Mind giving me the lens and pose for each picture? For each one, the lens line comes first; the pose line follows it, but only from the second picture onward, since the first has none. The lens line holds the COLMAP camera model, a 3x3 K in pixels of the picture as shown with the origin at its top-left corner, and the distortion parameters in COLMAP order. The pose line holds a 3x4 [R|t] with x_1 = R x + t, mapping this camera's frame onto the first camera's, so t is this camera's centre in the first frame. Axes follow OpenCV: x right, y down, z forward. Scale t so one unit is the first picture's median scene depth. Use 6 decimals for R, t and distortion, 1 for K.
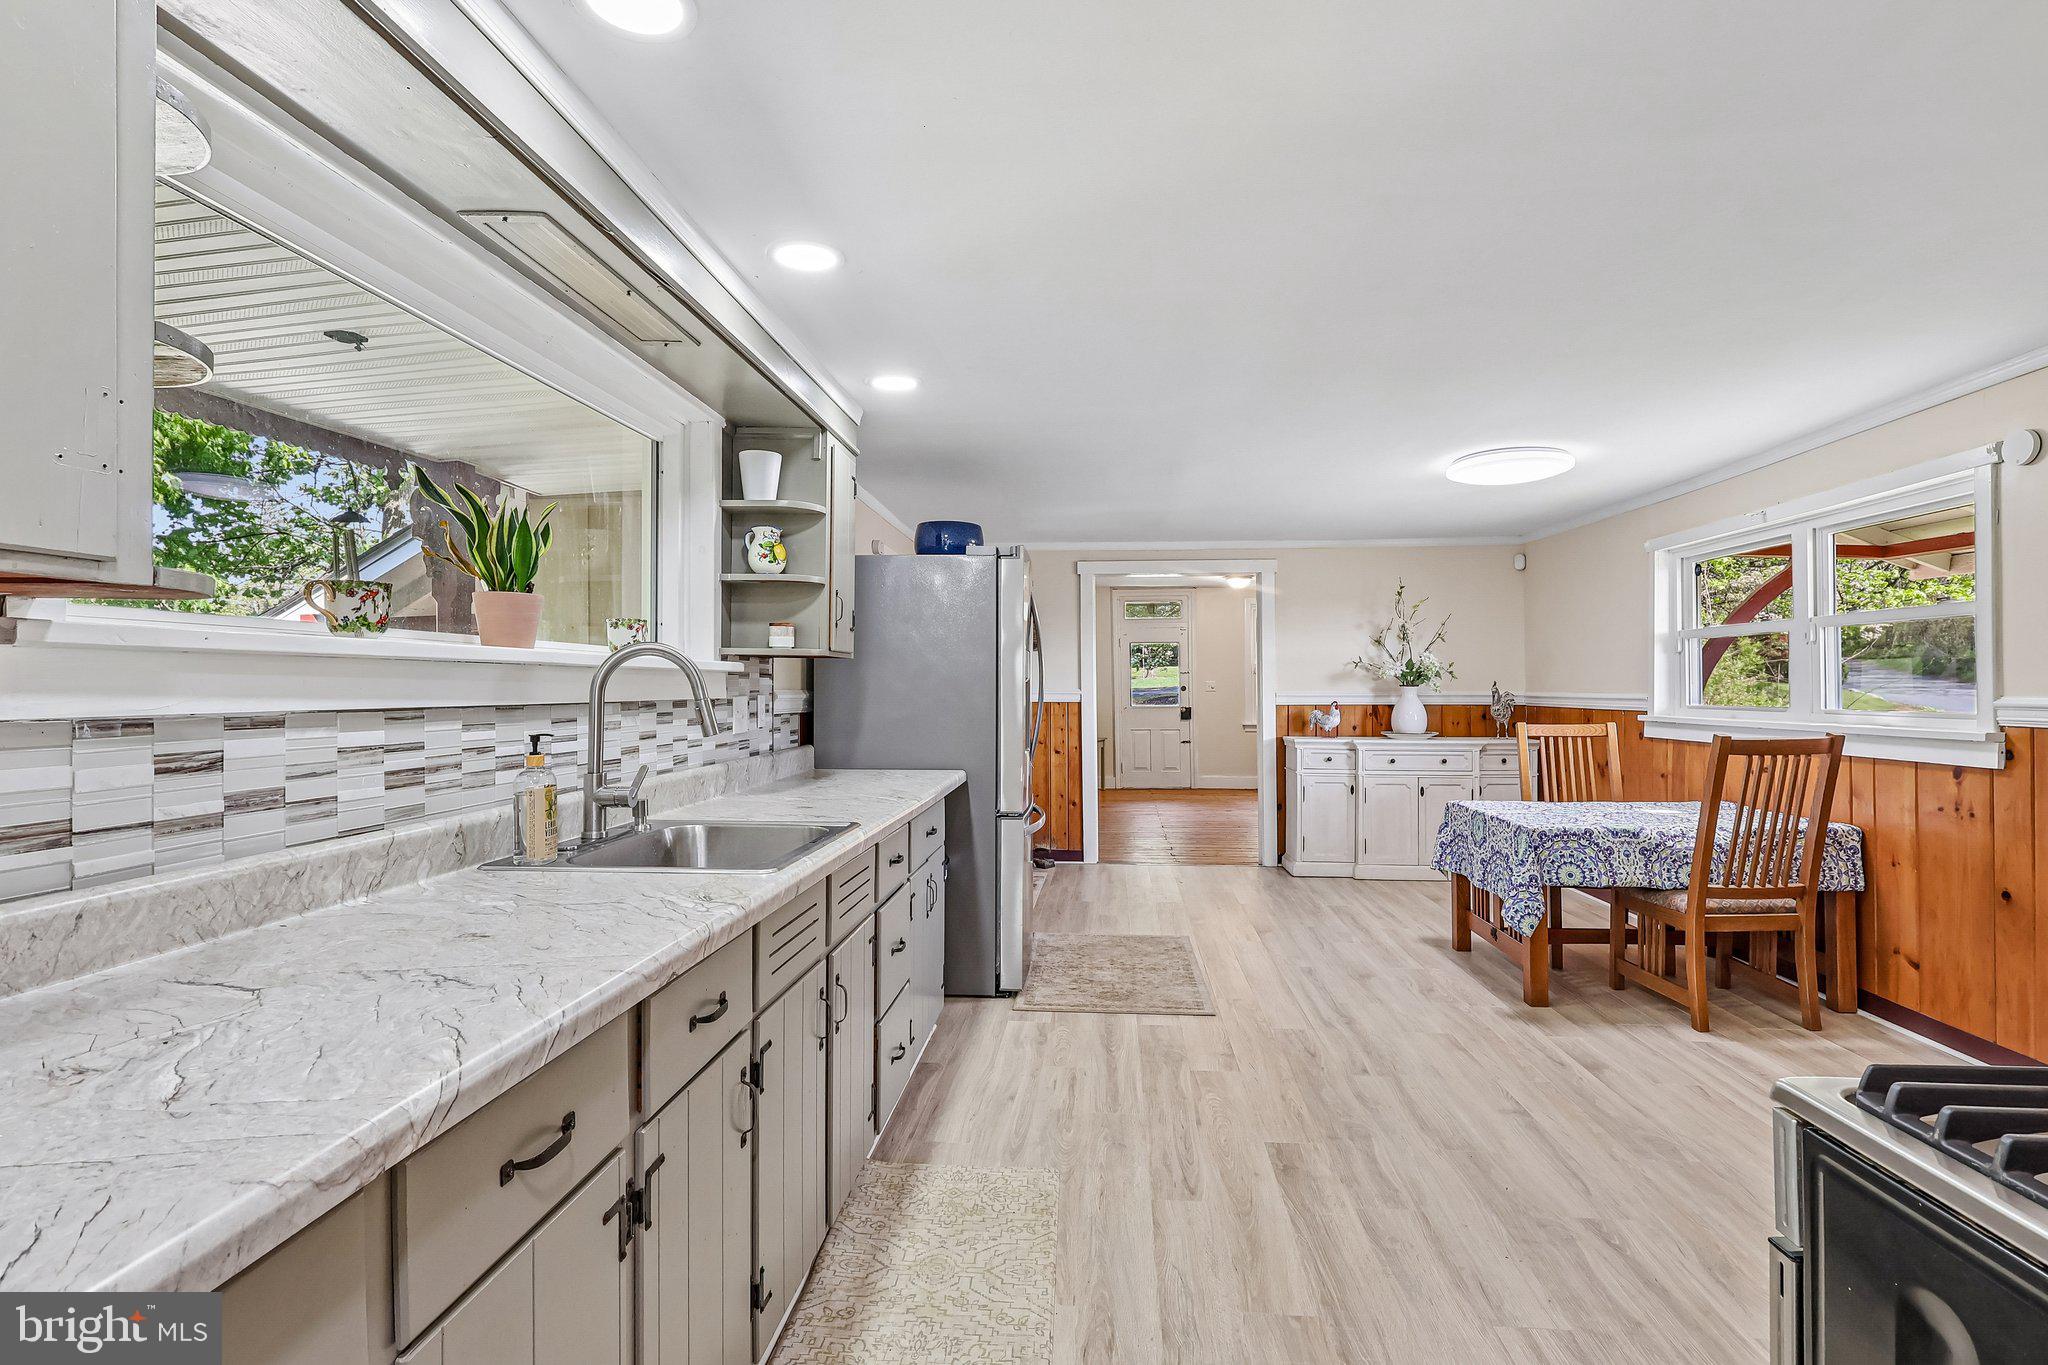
lens RADIAL K [[974.8, 0, 1021.6], [0, 974.8, 681.8], [0, 0, 1]] dist [-0.001496, 0.000108]
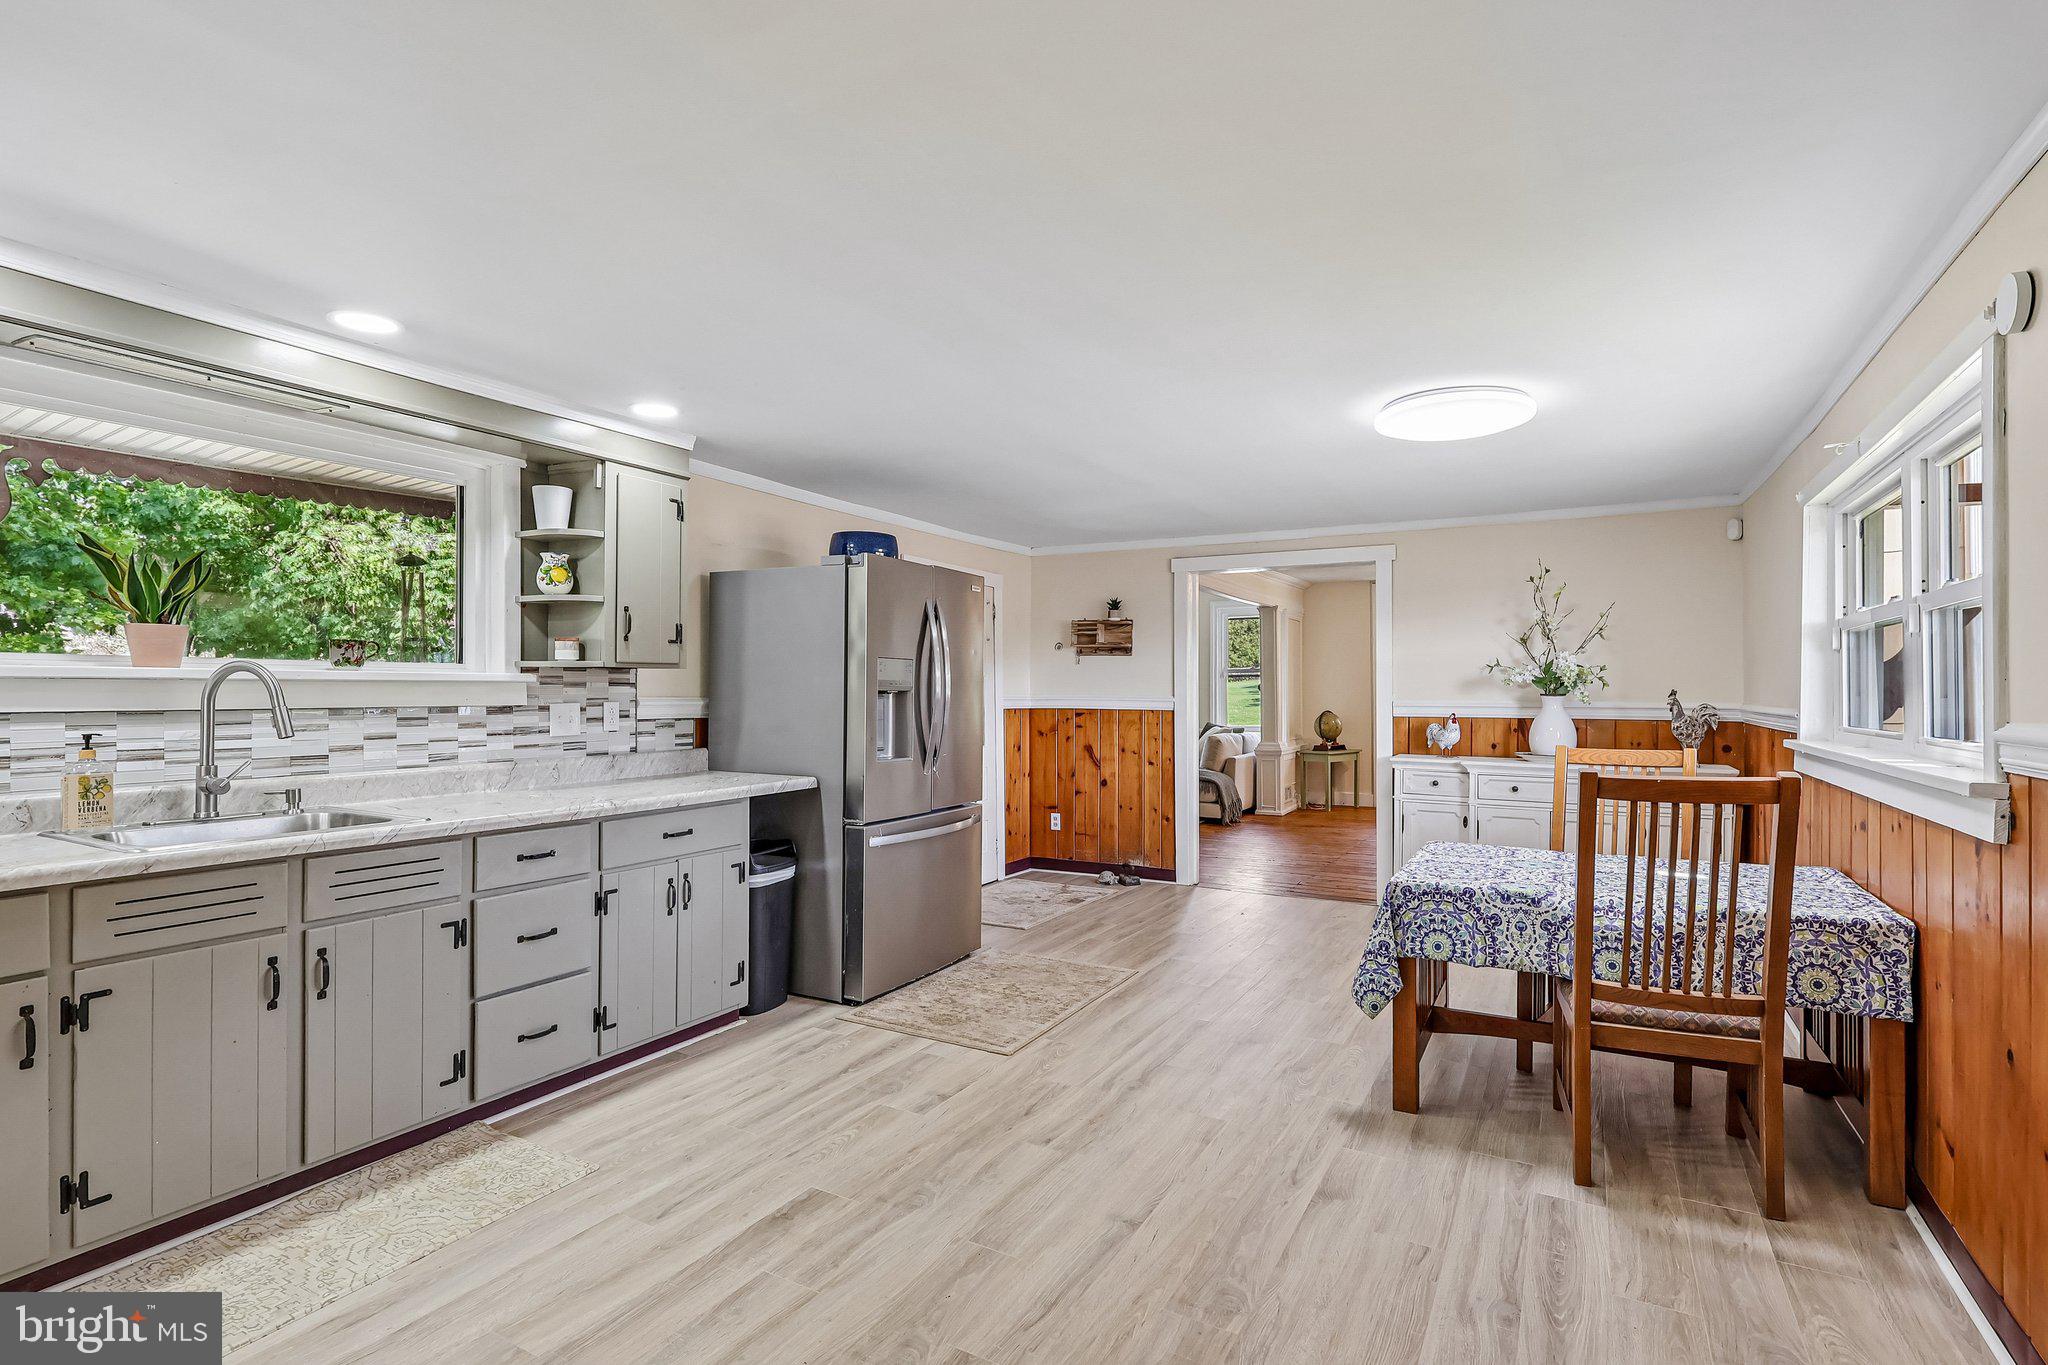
lens RADIAL K [[980.7, 0, 1022.8], [0, 980.7, 692.1], [0, 0, 1]] dist [-0.001604, 0.001111]
pose [[0.908477, 0.004205, -0.417913, 0.599897], [-0.001163, 0.999971, 0.007535, -0.006602], [0.417932, -0.006359, 0.908456, 0.170731]]
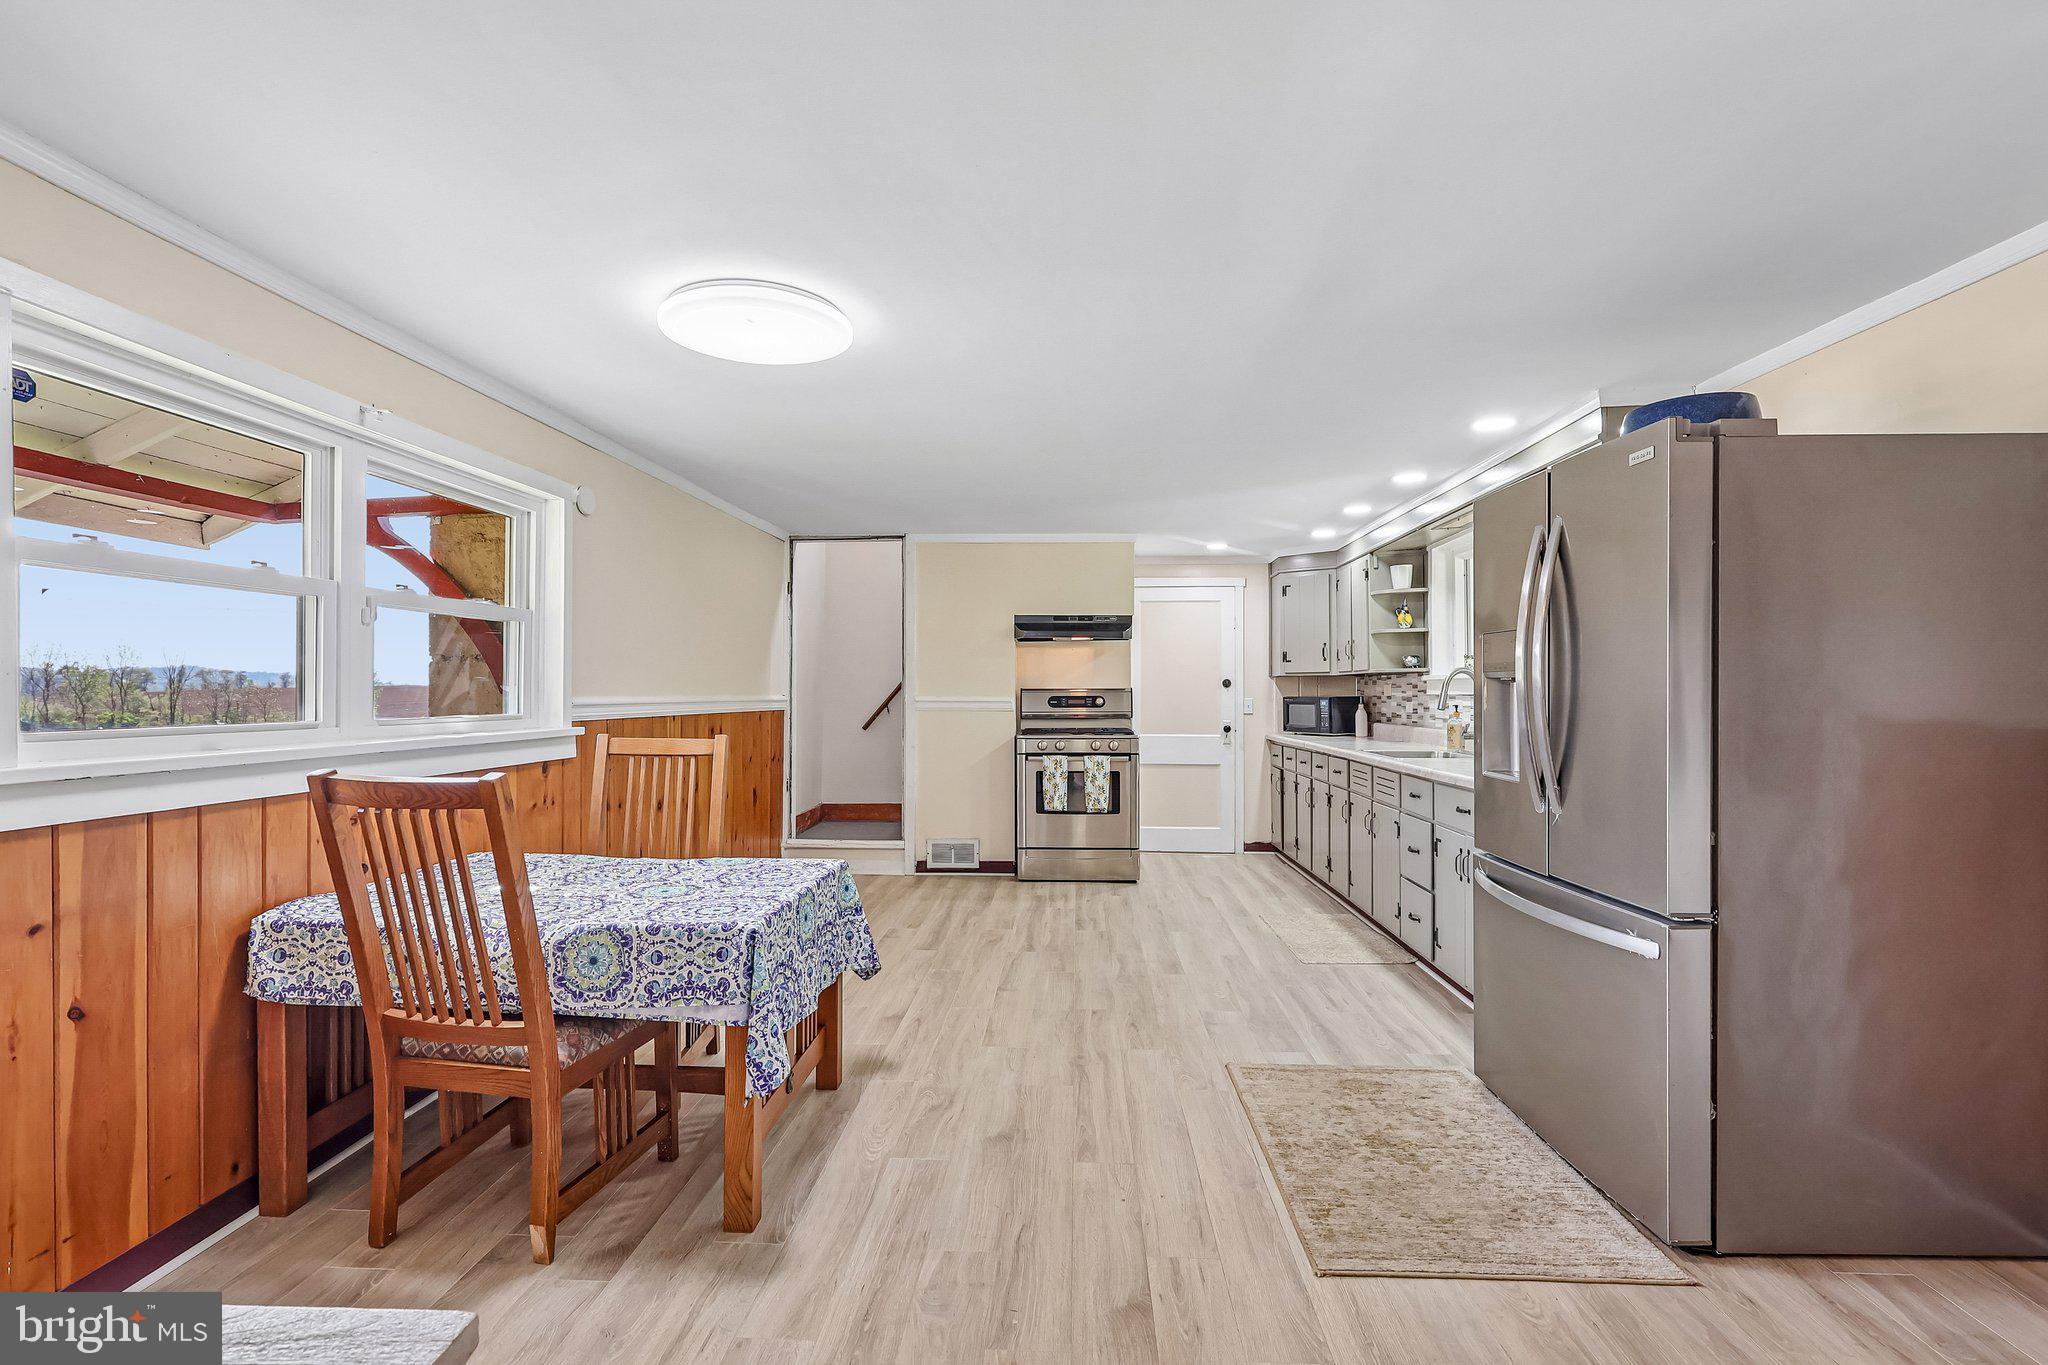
lens RADIAL K [[973.1, 0, 1020.7], [0, 973.1, 689.4], [0, 0, 1]] dist [-0.002669, 0.000631]
pose [[-0.999480, 0.002645, -0.032142, 0.412632], [0.002909, 0.999962, -0.008166, 0.014722], [0.032119, -0.008255, -0.999450, 1.878414]]
